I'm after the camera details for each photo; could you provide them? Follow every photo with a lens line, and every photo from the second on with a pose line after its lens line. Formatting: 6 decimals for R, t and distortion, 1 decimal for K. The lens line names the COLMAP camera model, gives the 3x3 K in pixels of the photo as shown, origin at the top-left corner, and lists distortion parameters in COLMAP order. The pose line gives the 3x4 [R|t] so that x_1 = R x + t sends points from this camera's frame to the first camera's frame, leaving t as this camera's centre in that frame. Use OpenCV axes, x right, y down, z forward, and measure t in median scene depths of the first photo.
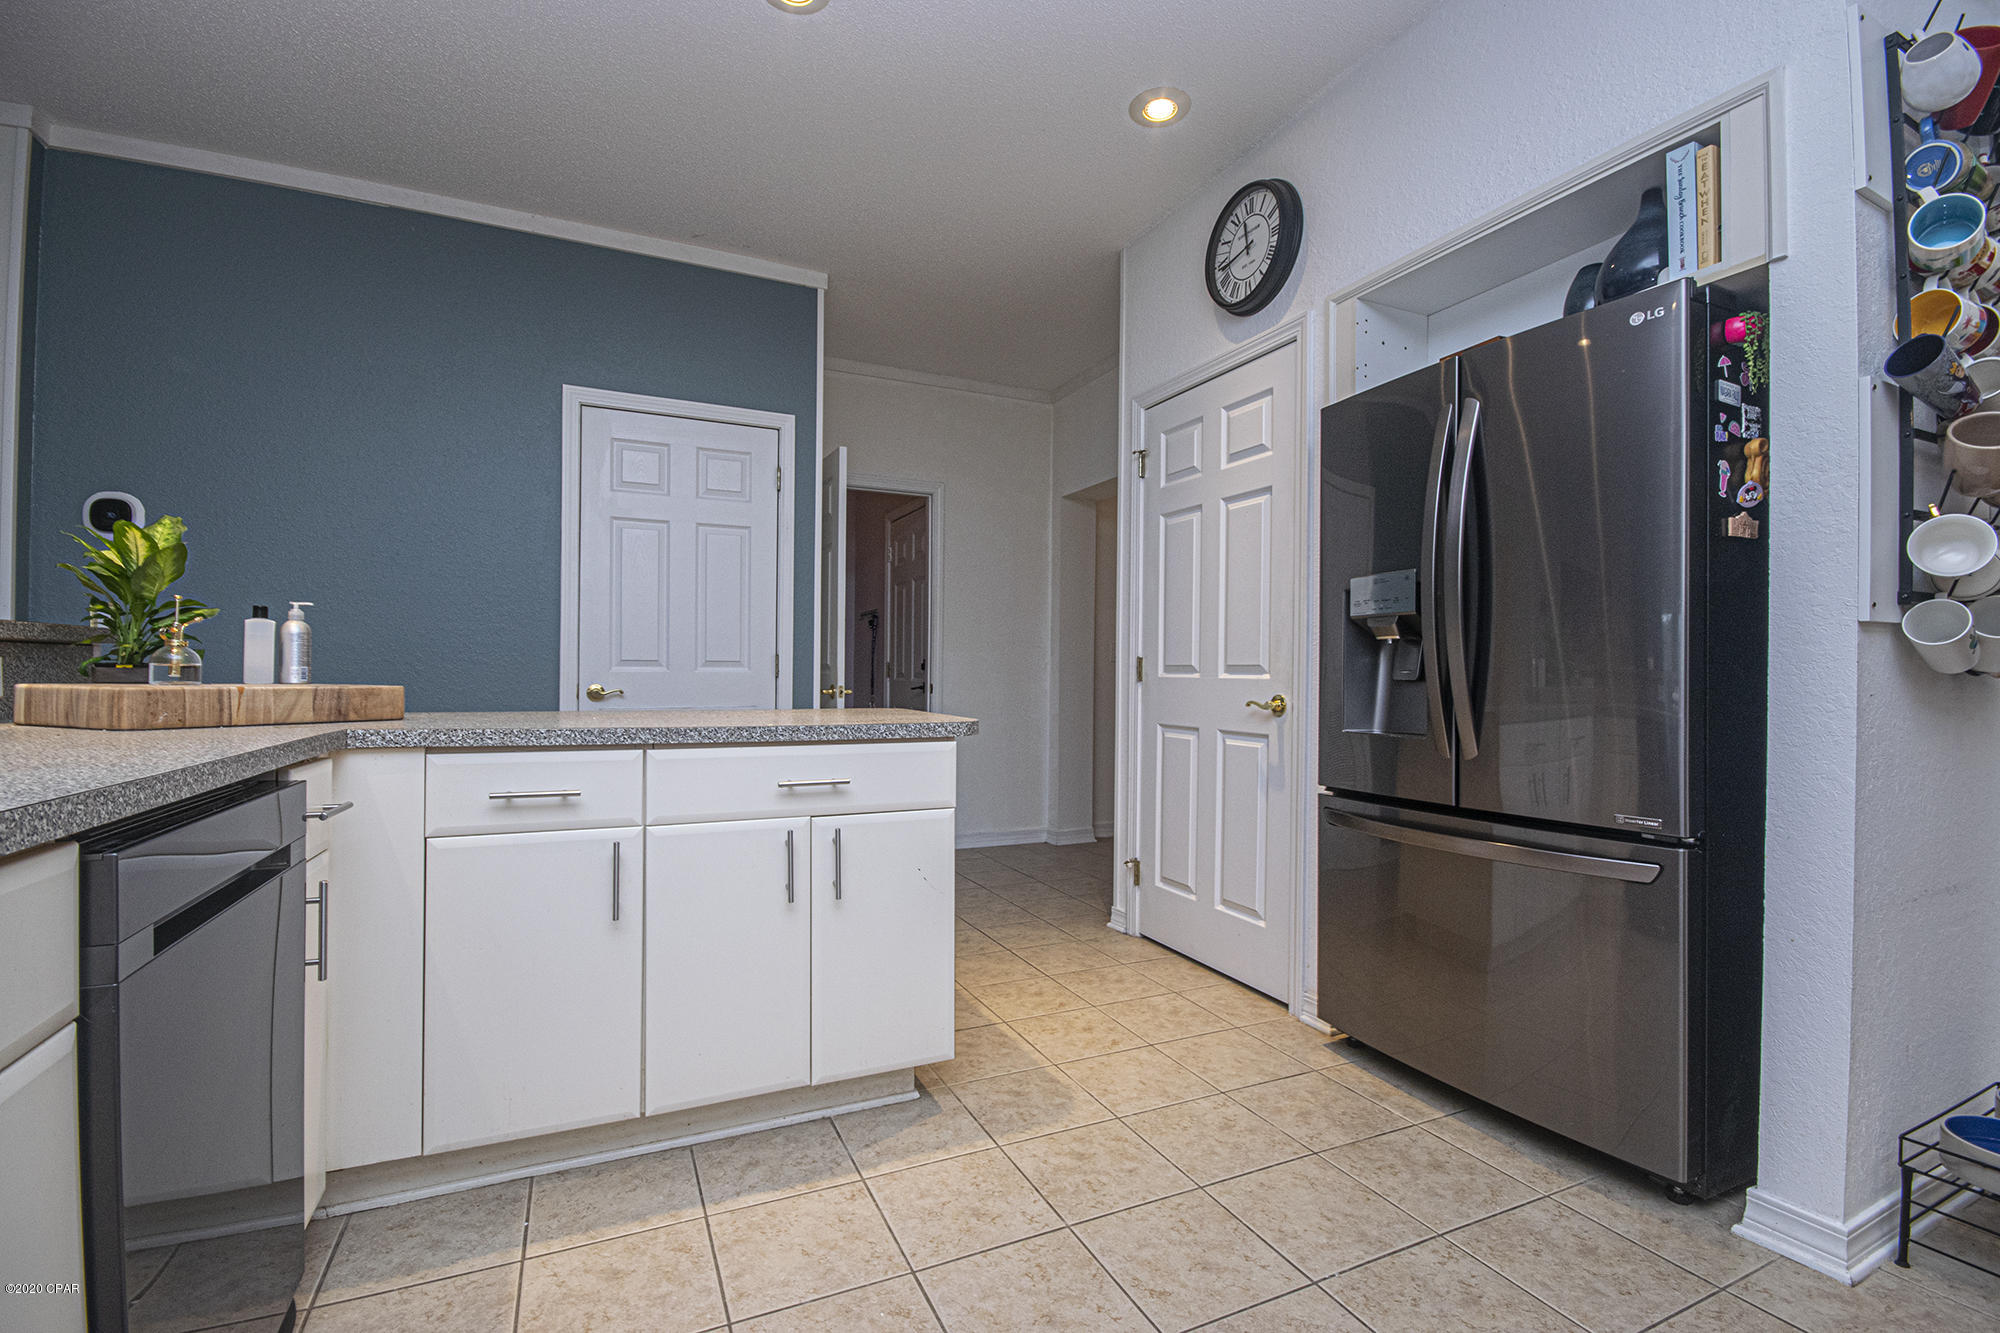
lens RADIAL K [[882.9, 0, 1006.0], [0, 882.9, 673.9], [0, 0, 1]] dist [0.001674, -0.002507]
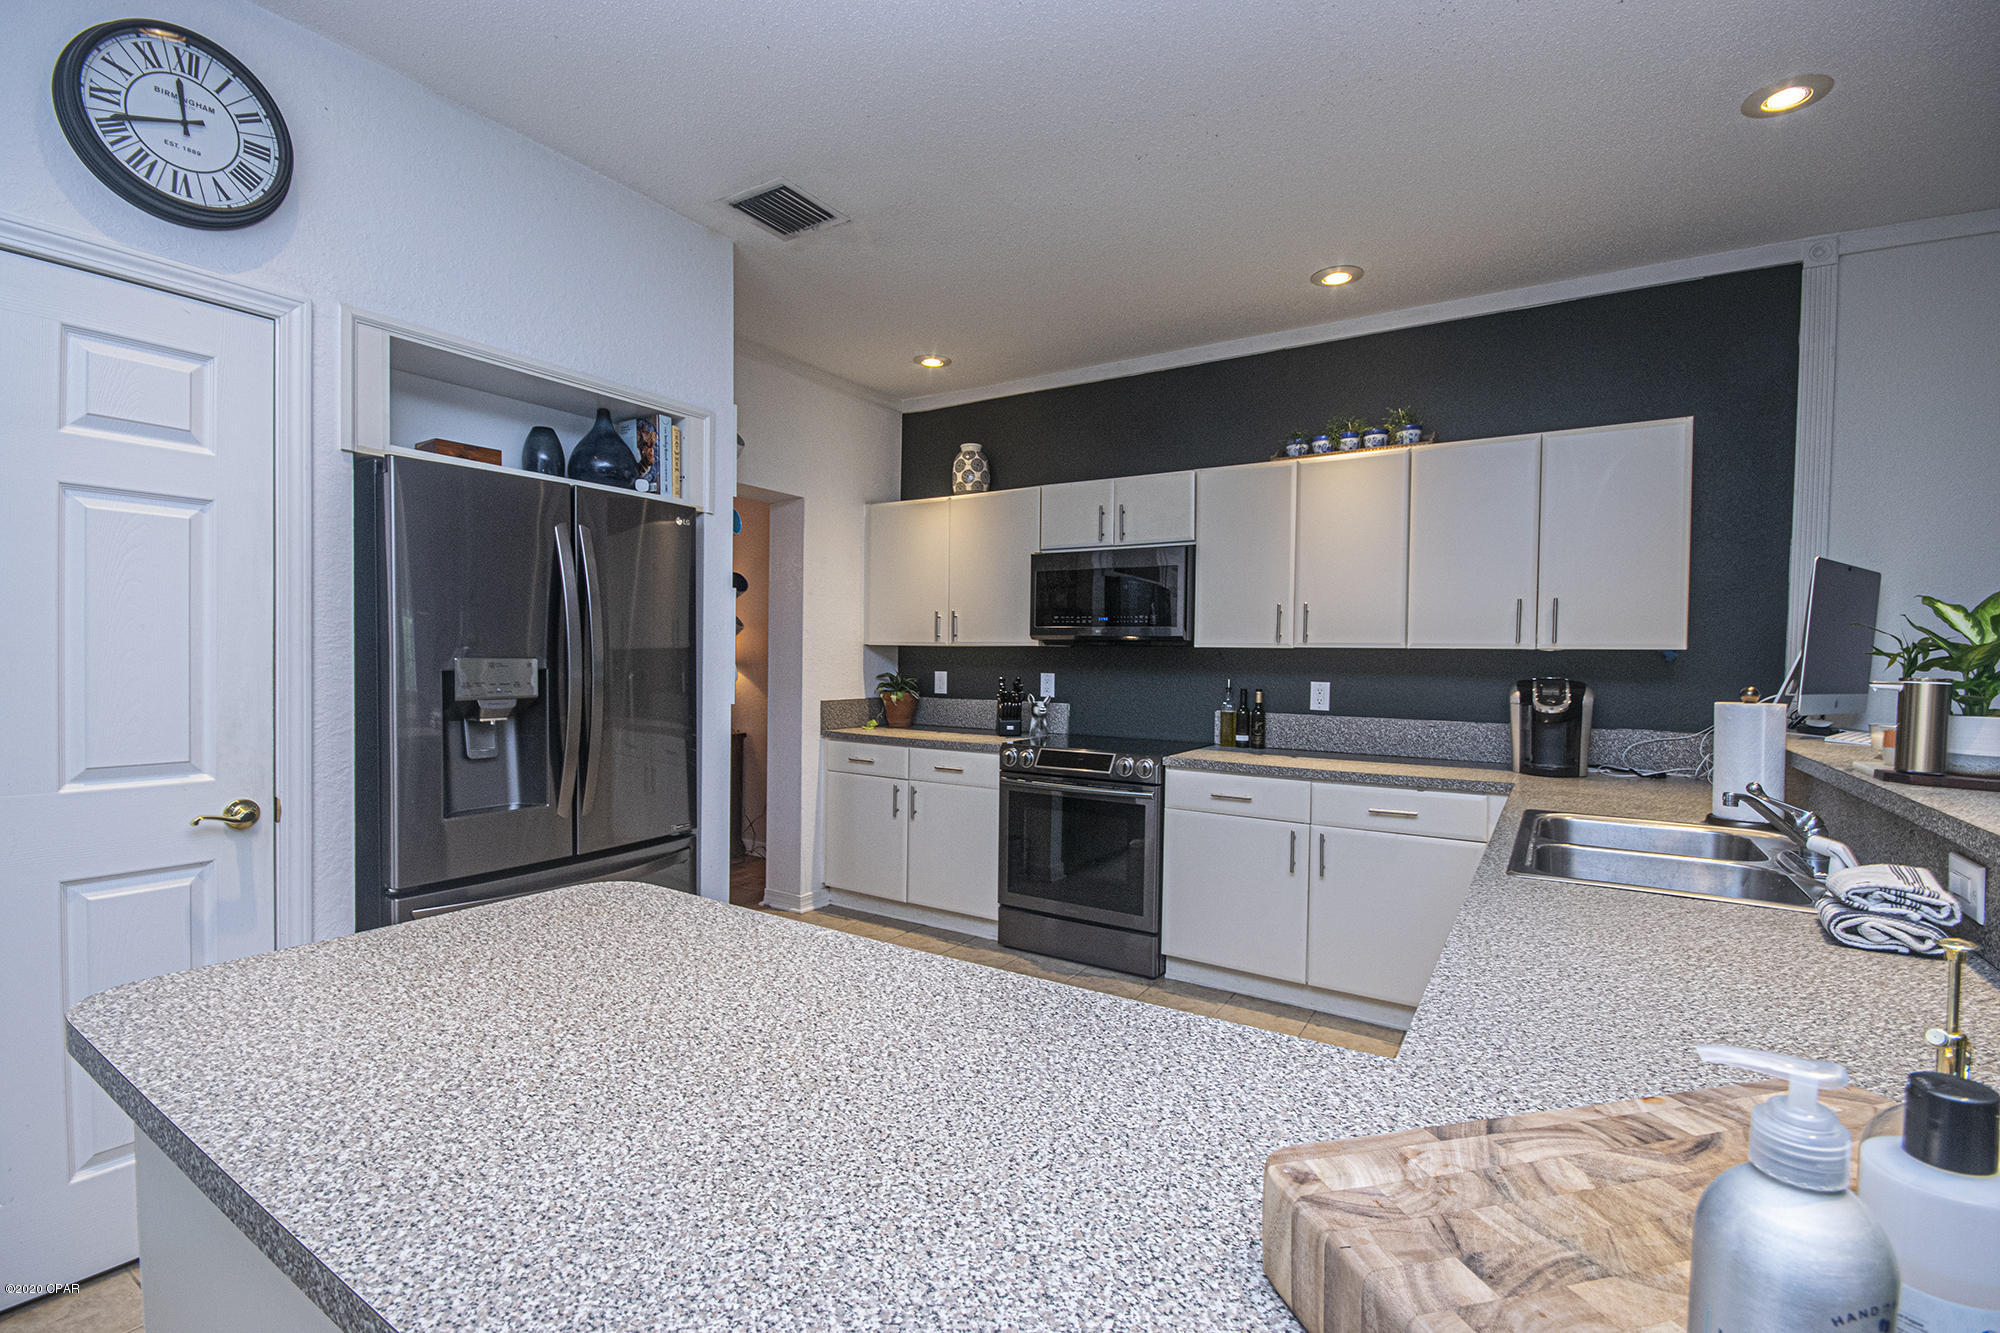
lens RADIAL K [[882.9, 0, 995.4], [0, 882.9, 673.6], [0, 0, 1]] dist [0.001674, -0.002507]
pose [[-0.528140, -0.034528, 0.848455, -0.943633], [-0.021109, 0.999398, 0.027531, -0.168467], [-0.848895, -0.003369, -0.528551, 1.301842]]
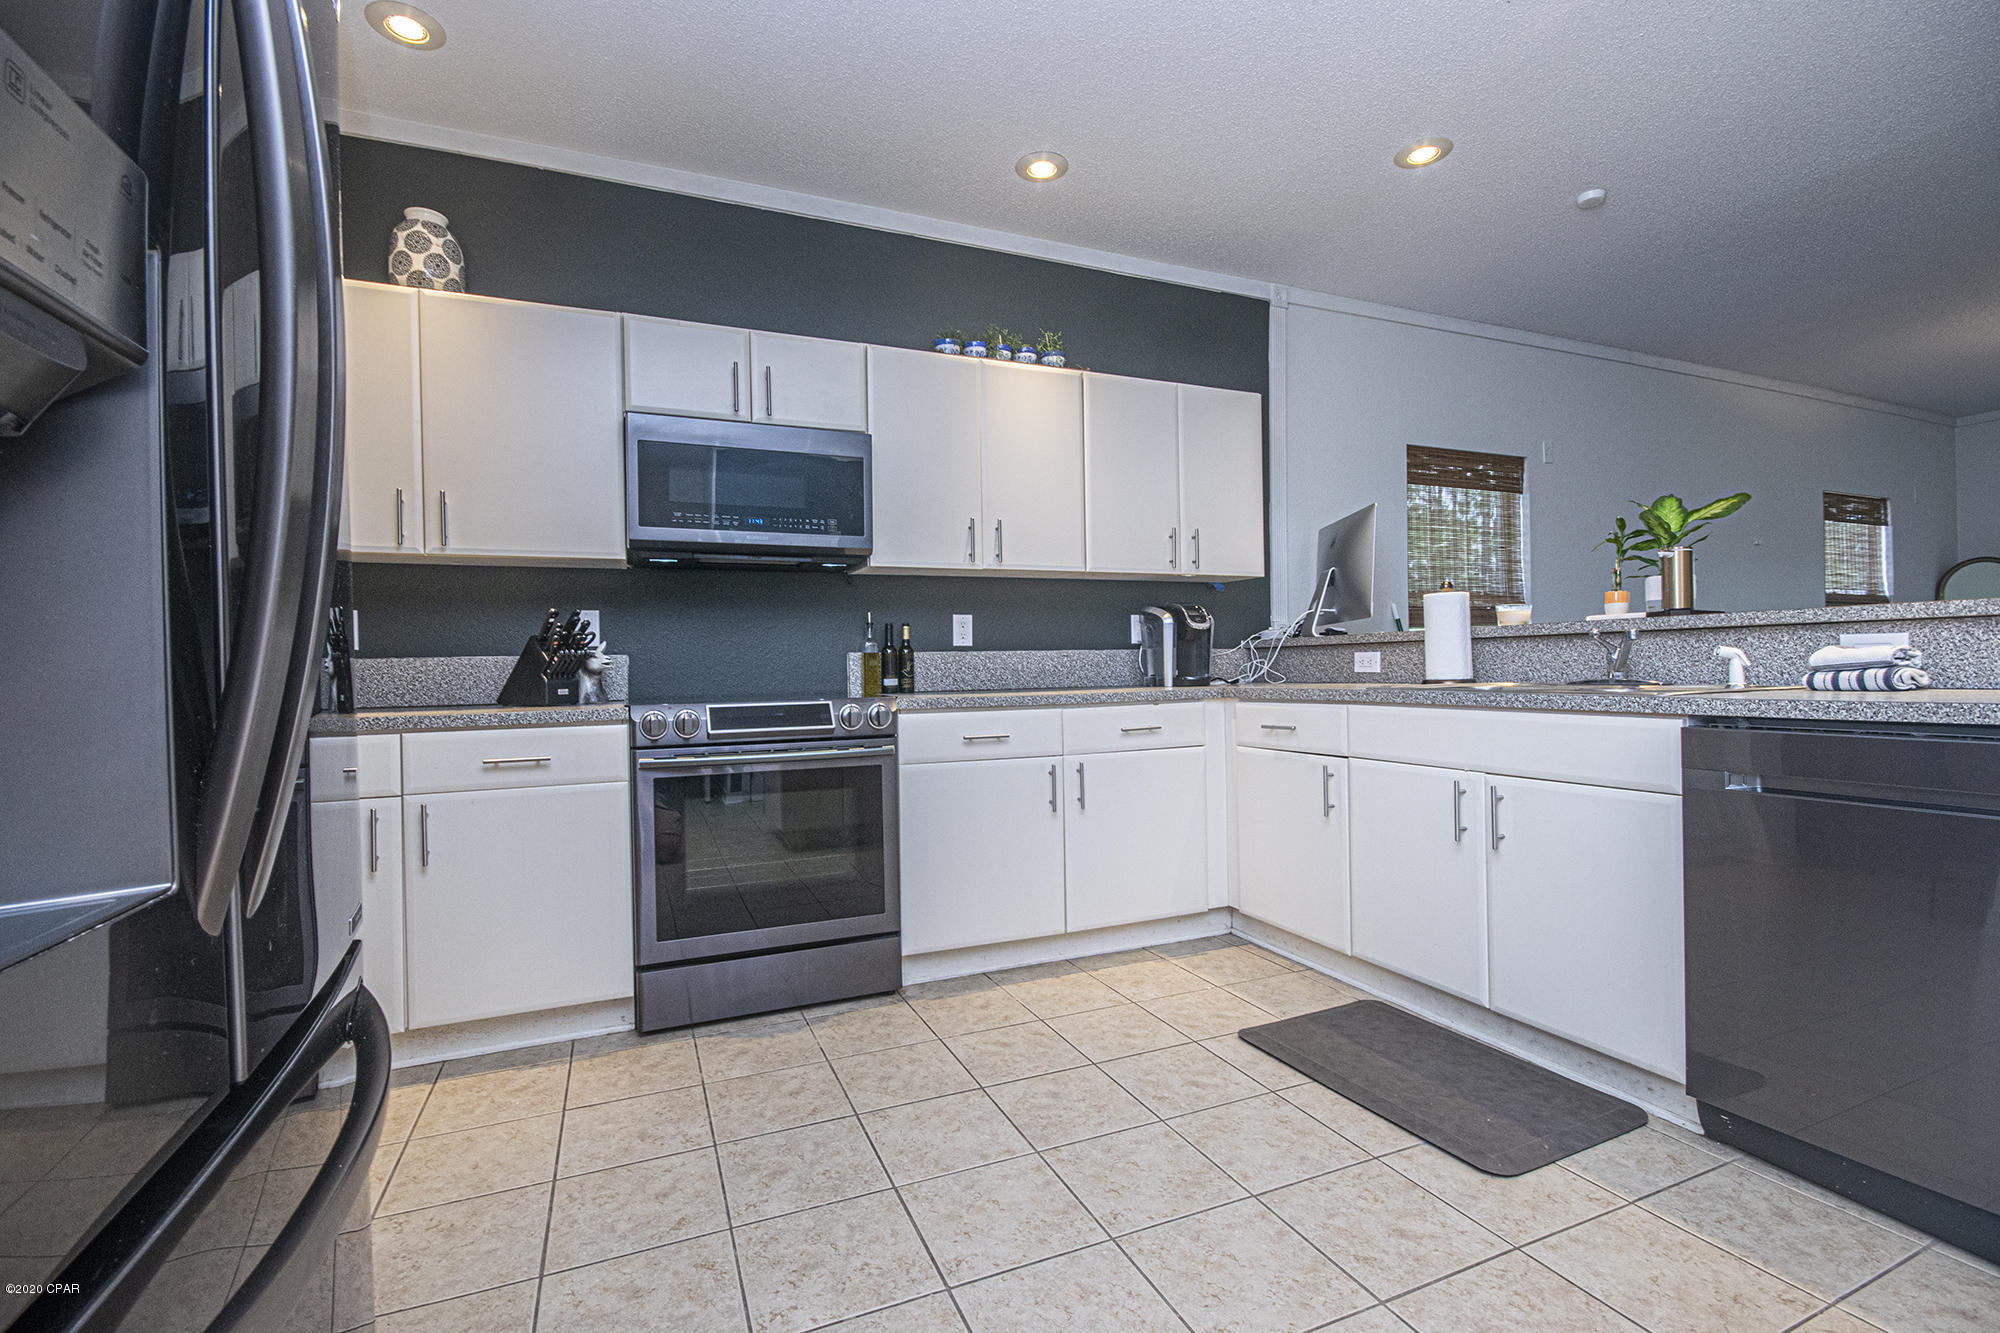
lens RADIAL K [[882.9, 0, 989.7], [0, 882.9, 673.5], [0, 0, 1]] dist [0.001674, -0.002507]
pose [[-0.998687, 0.010060, 0.050228, 0.280196], [0.010104, 0.999949, 0.000613, 0.019843], [-0.050219, 0.001119, -0.998738, 1.444291]]
